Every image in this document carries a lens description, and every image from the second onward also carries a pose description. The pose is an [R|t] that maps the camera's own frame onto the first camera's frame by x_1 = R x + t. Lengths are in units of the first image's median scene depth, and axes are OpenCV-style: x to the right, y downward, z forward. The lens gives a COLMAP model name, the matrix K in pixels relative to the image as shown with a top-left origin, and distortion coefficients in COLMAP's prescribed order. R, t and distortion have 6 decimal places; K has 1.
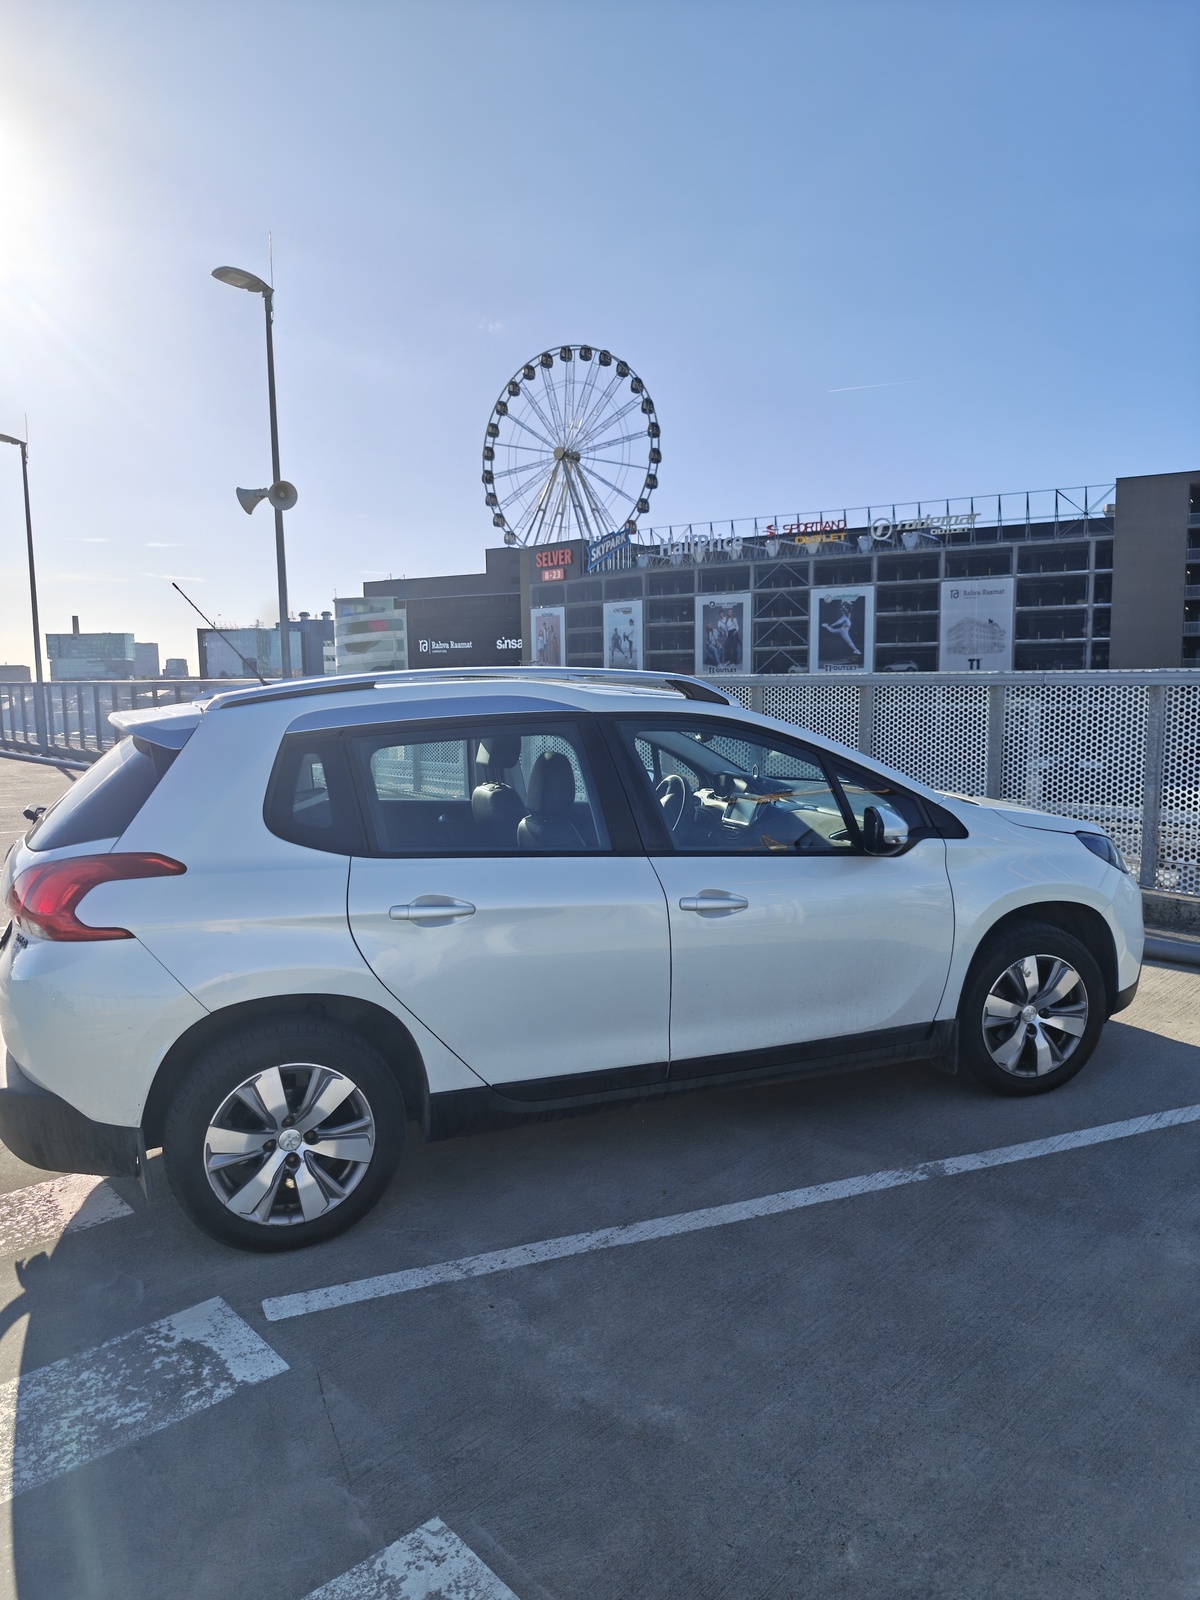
lens RADIAL K [[1126.5, 0, 600.0], [0, 1126.5, 800.0], [0, 0, 1]] dist [0.000745, 0.004481]
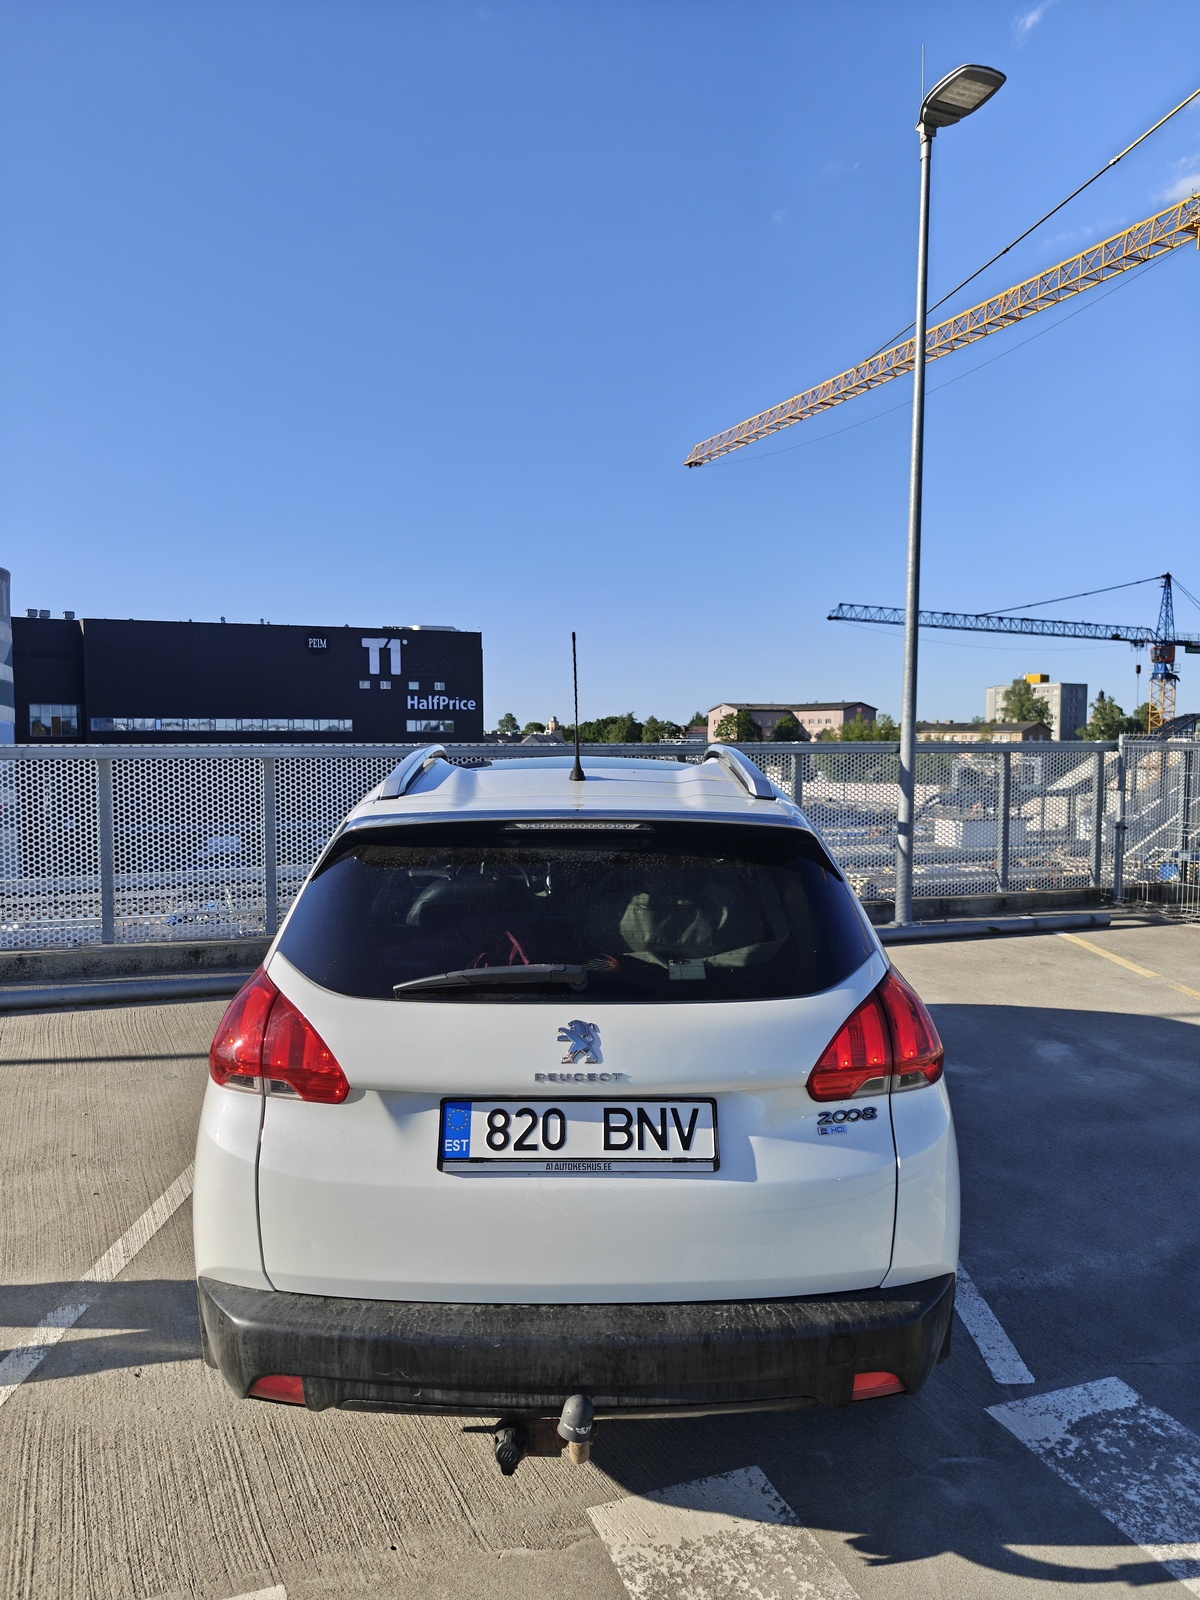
lens RADIAL K [[1126.5, 0, 600.0], [0, 1126.5, 800.0], [0, 0, 1]] dist [0.000745, 0.004481]
pose [[0.362560, -0.043262, 0.930956, -1.381145], [0.103300, 0.994632, 0.005991, -0.107647], [-0.926218, 0.093996, 0.365083, 0.959020]]
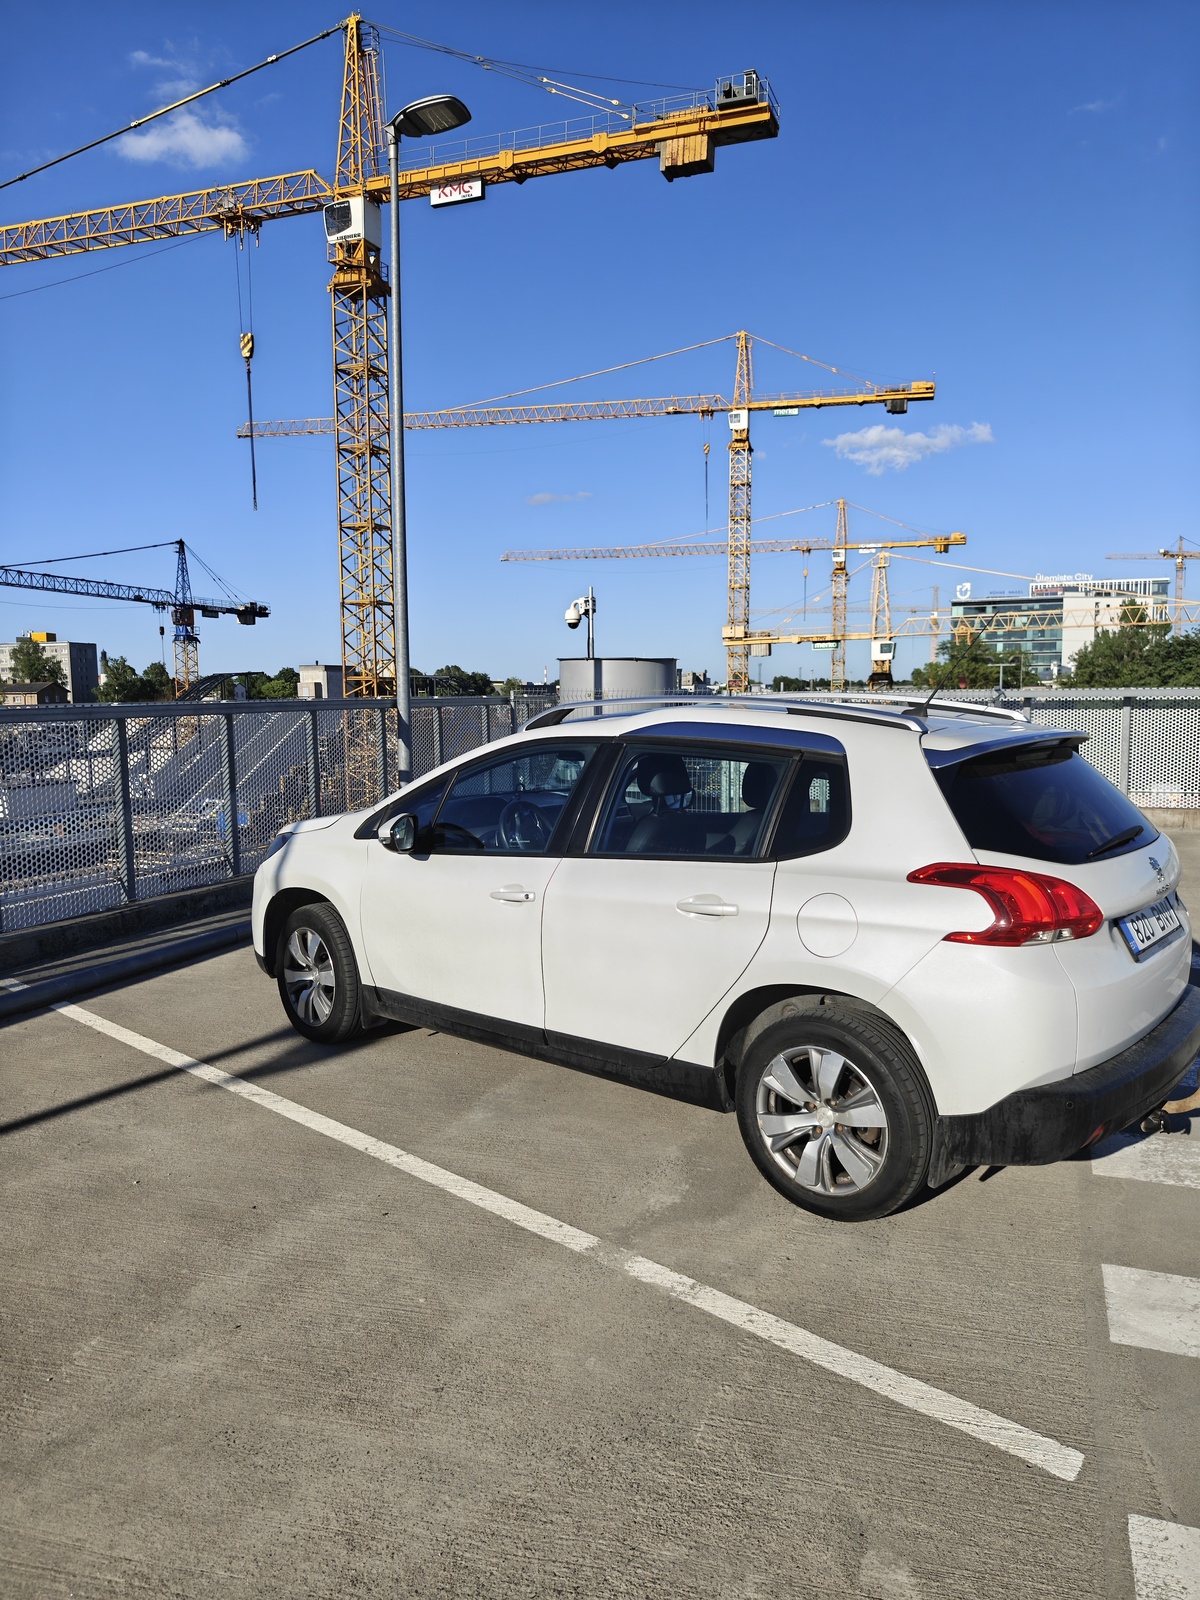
lens RADIAL K [[1126.5, 0, 600.0], [0, 1126.5, 800.0], [0, 0, 1]] dist [0.000745, 0.004481]
pose [[-0.467972, -0.070362, 0.880938, -1.491678], [0.120260, 0.982483, 0.142357, -0.271866], [-0.875523, 0.172560, -0.451313, 2.395932]]
